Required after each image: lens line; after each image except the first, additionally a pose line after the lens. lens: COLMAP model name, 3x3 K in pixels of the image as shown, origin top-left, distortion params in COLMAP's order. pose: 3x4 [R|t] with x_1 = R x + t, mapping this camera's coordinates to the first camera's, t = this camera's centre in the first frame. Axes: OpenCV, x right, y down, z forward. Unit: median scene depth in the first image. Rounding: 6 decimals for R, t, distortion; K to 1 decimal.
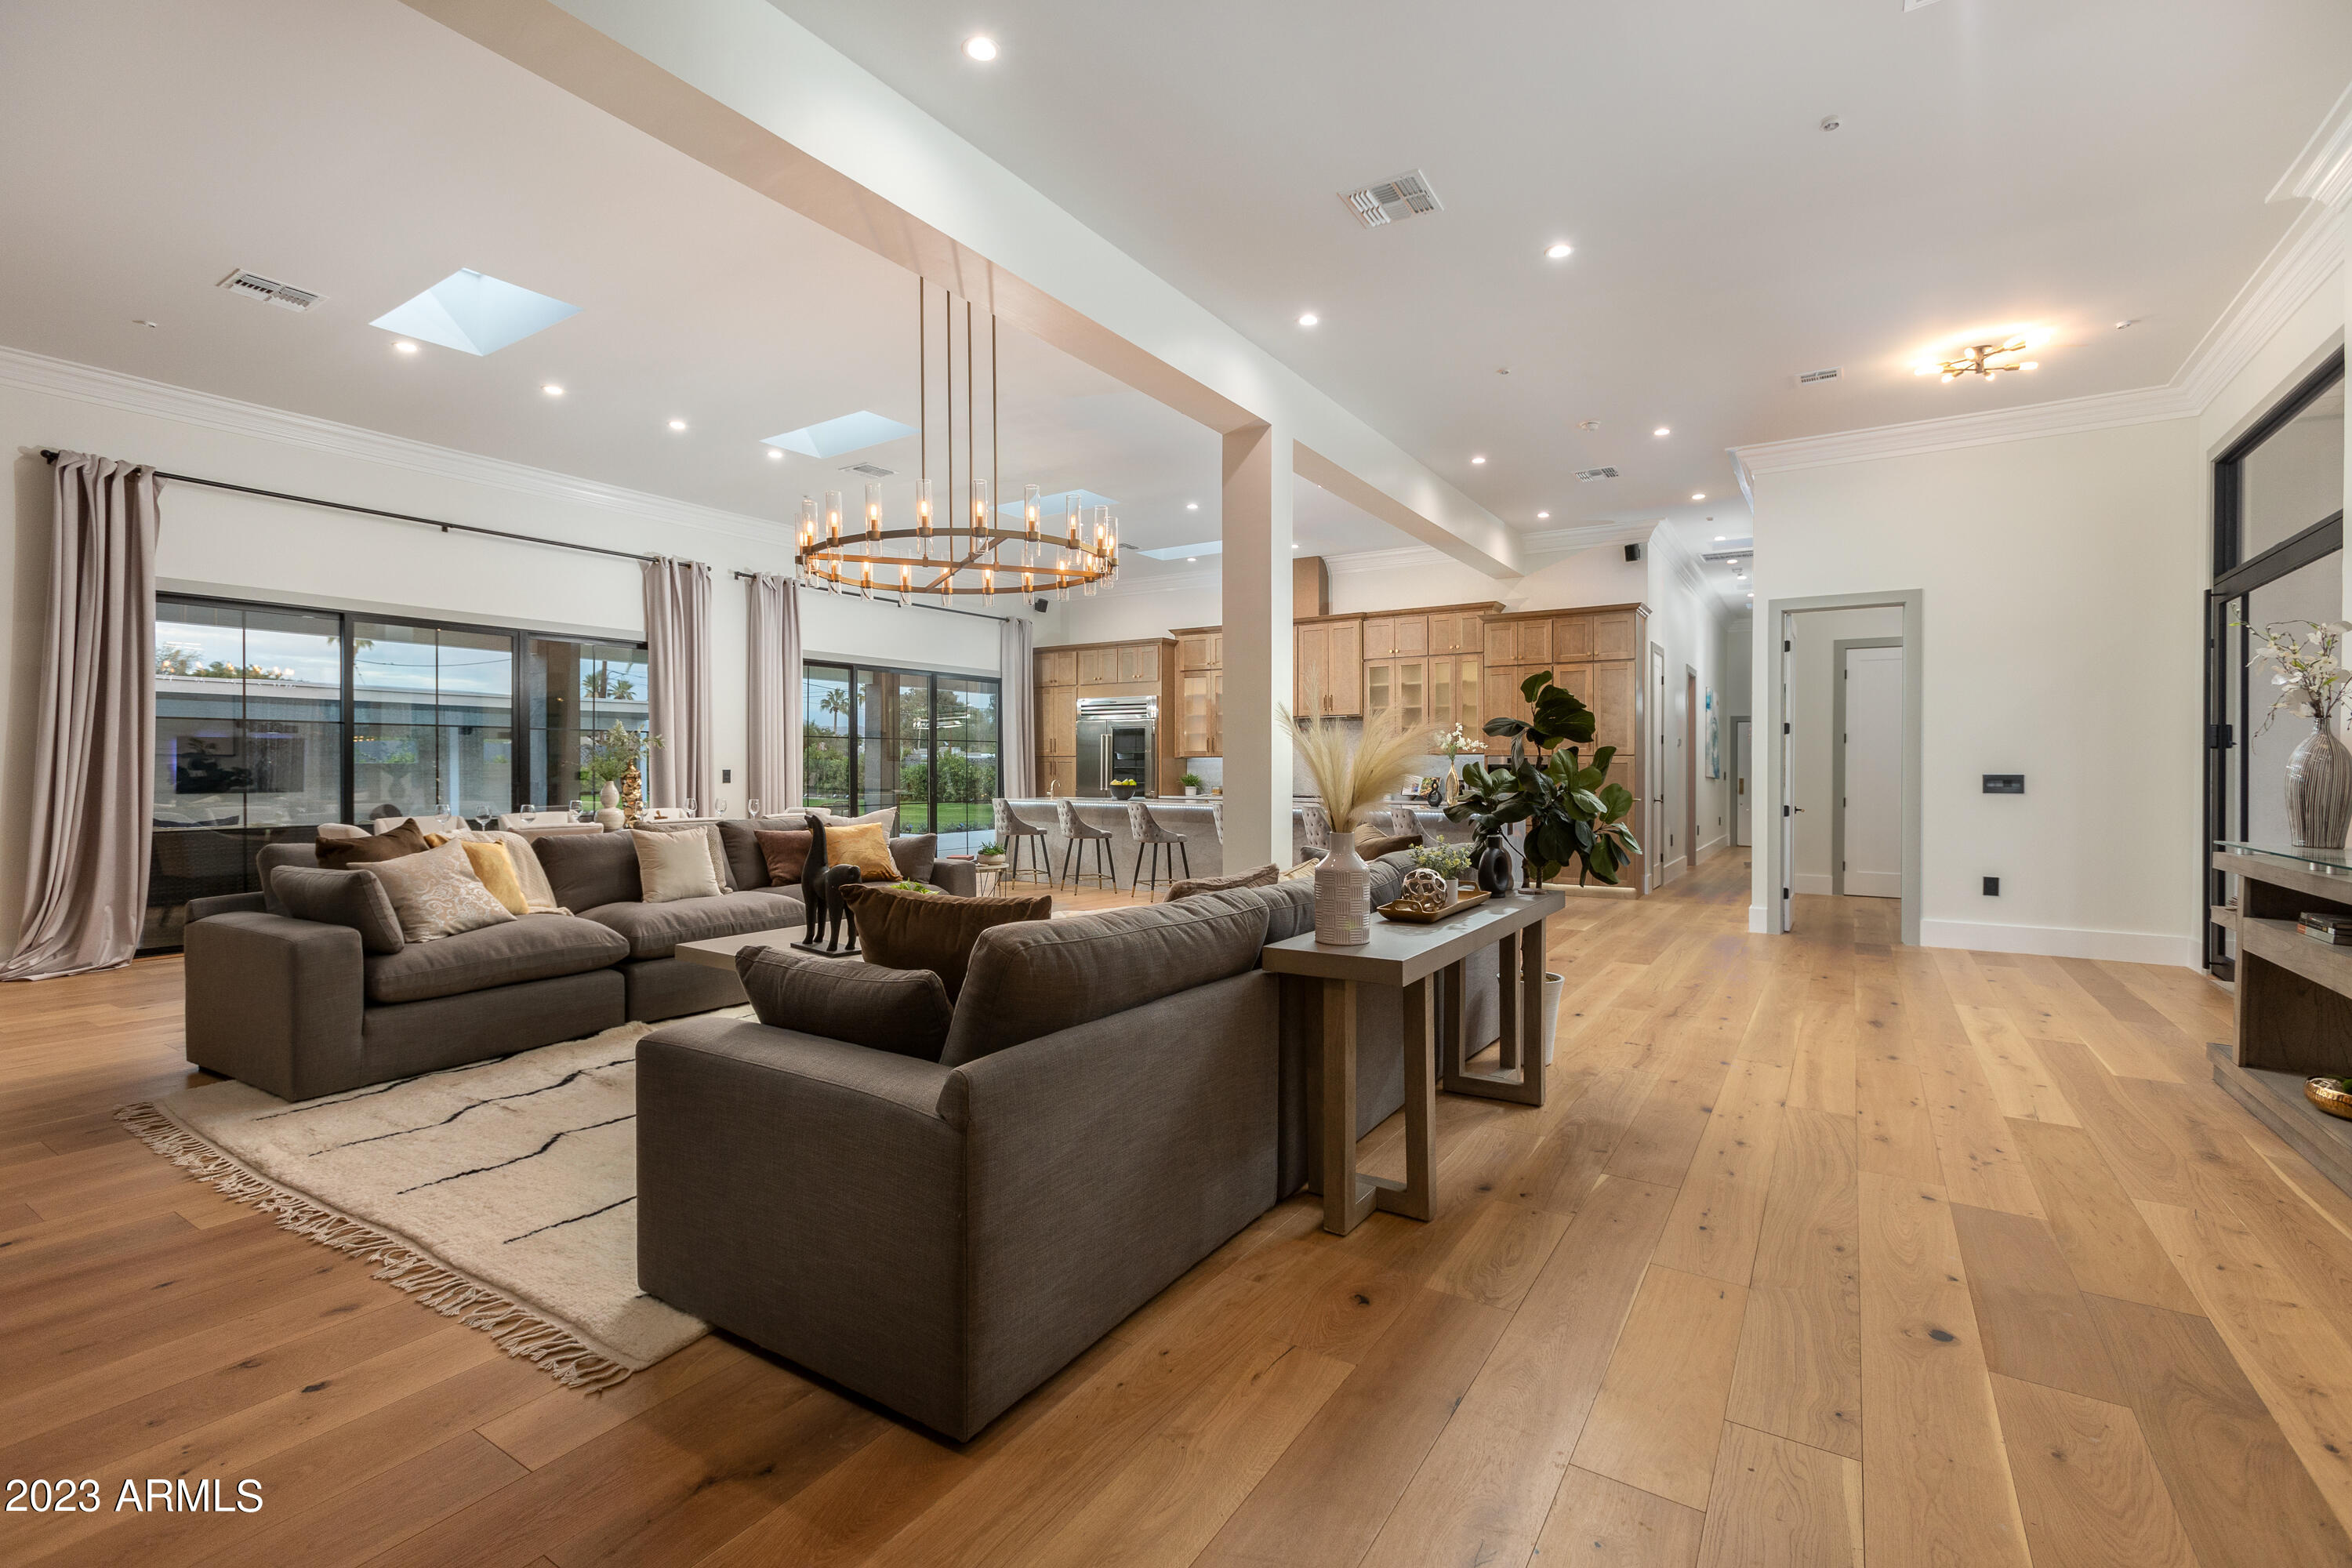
lens RADIAL K [[1049.9, 0, 1163.1], [0, 1049.9, 779.7], [0, 0, 1]] dist [0.003029, 0.000762]
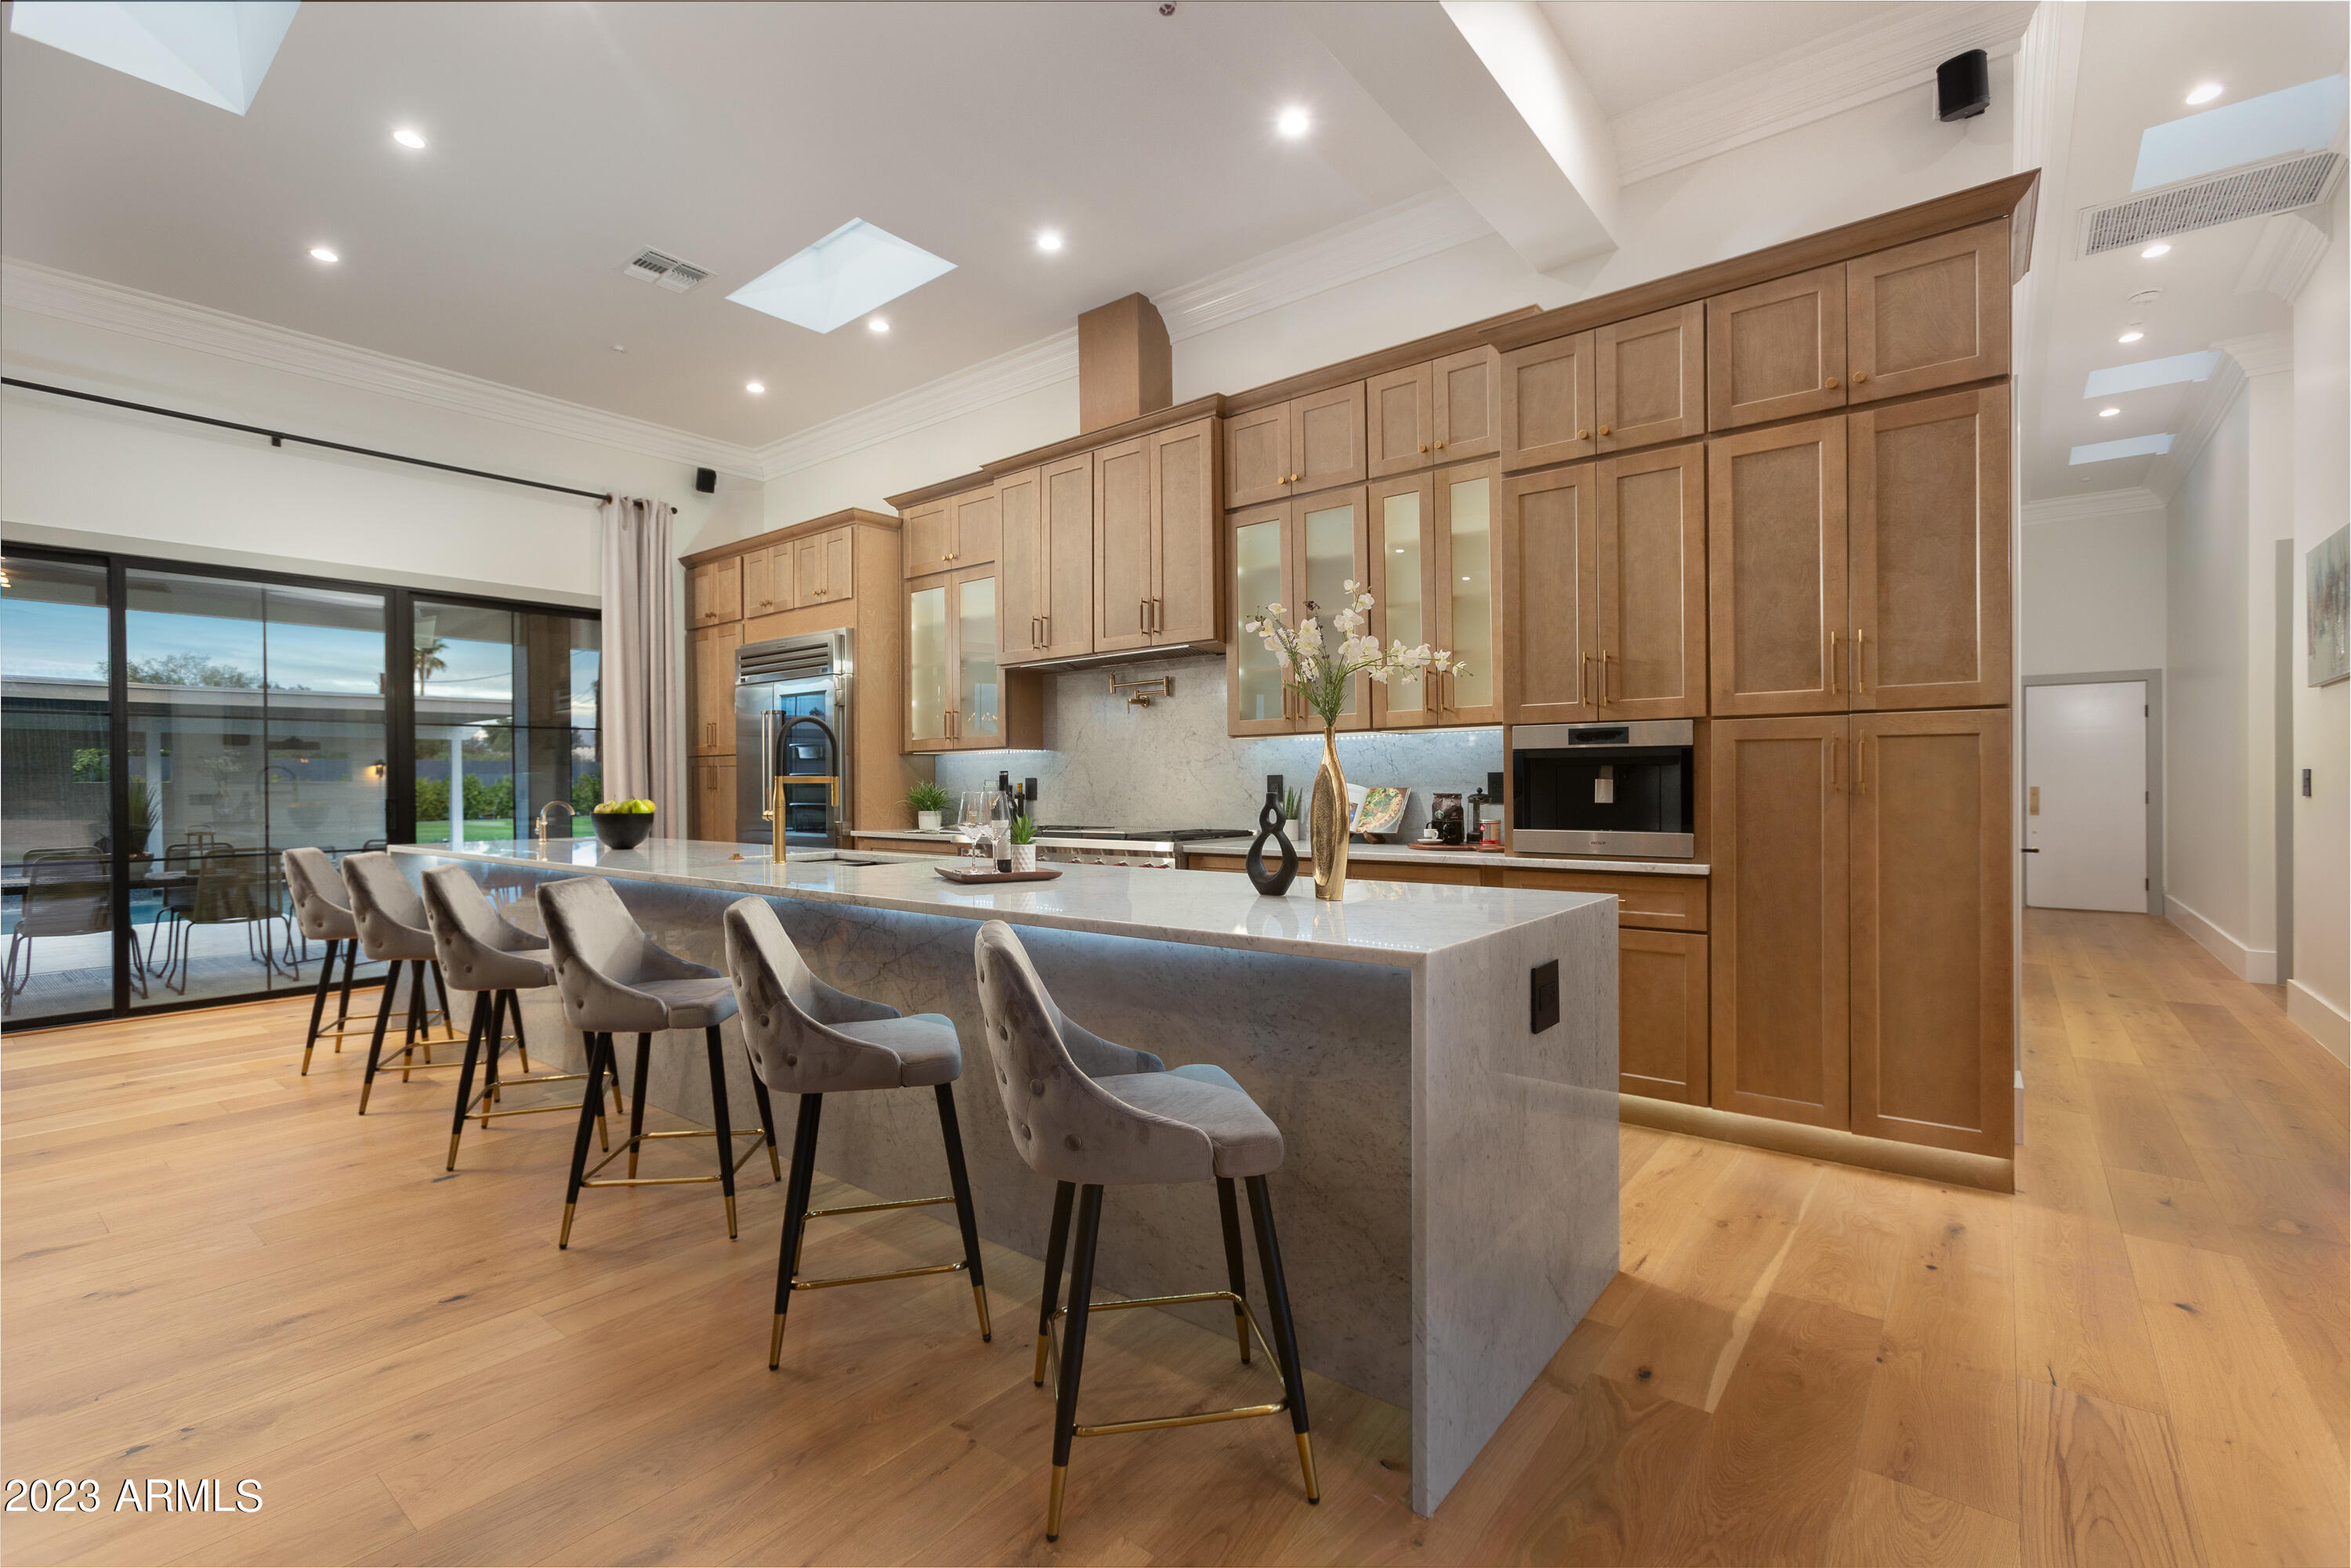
lens RADIAL K [[1049.4, 0, 1162.6], [0, 1049.4, 779.7], [0, 0, 1]] dist [0.003029, 0.000762]
pose [[0.995666, -0.008830, -0.092580, 0.181653], [0.007112, 0.999797, -0.018871, 0.001905], [0.092728, 0.018130, 0.995526, 0.514848]]
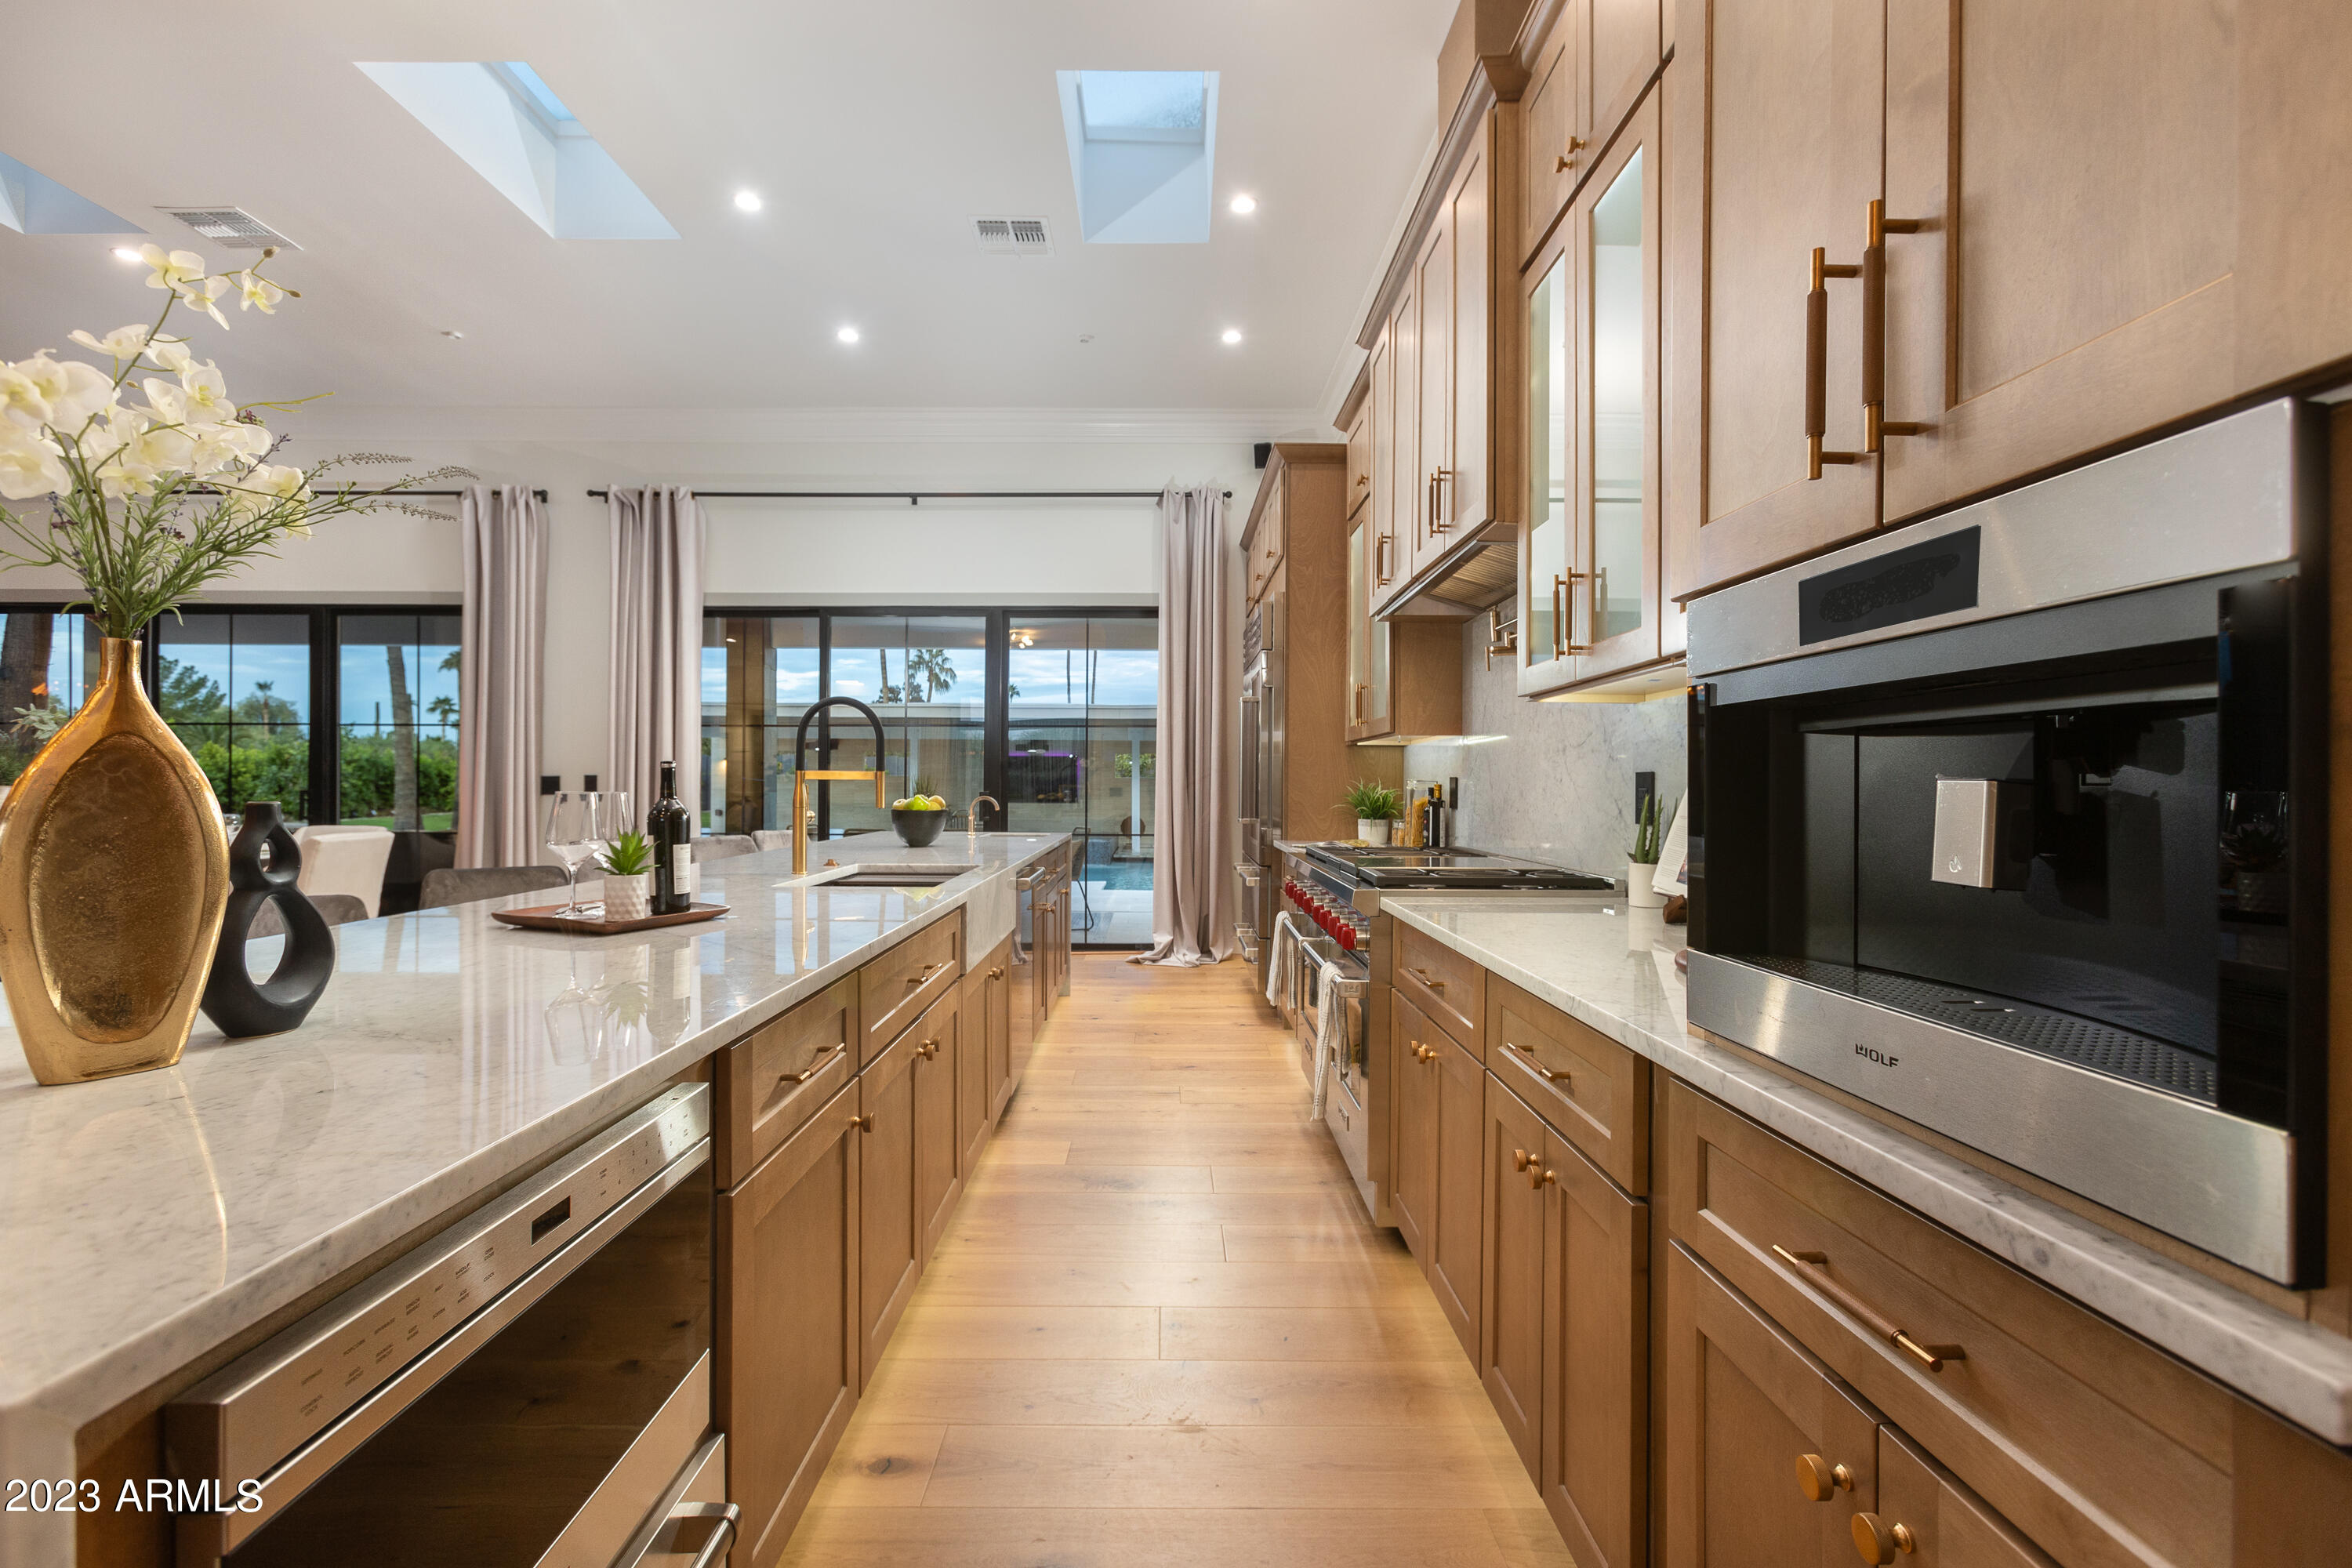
lens RADIAL K [[1049.9, 0, 1163.1], [0, 1049.9, 779.7], [0, 0, 1]] dist [0.003029, 0.000762]
pose [[0.551601, -0.002625, -0.834104, 0.298264], [-0.017162, 0.999748, -0.014496, -0.000969], [0.833931, 0.022311, 0.551417, 0.727678]]
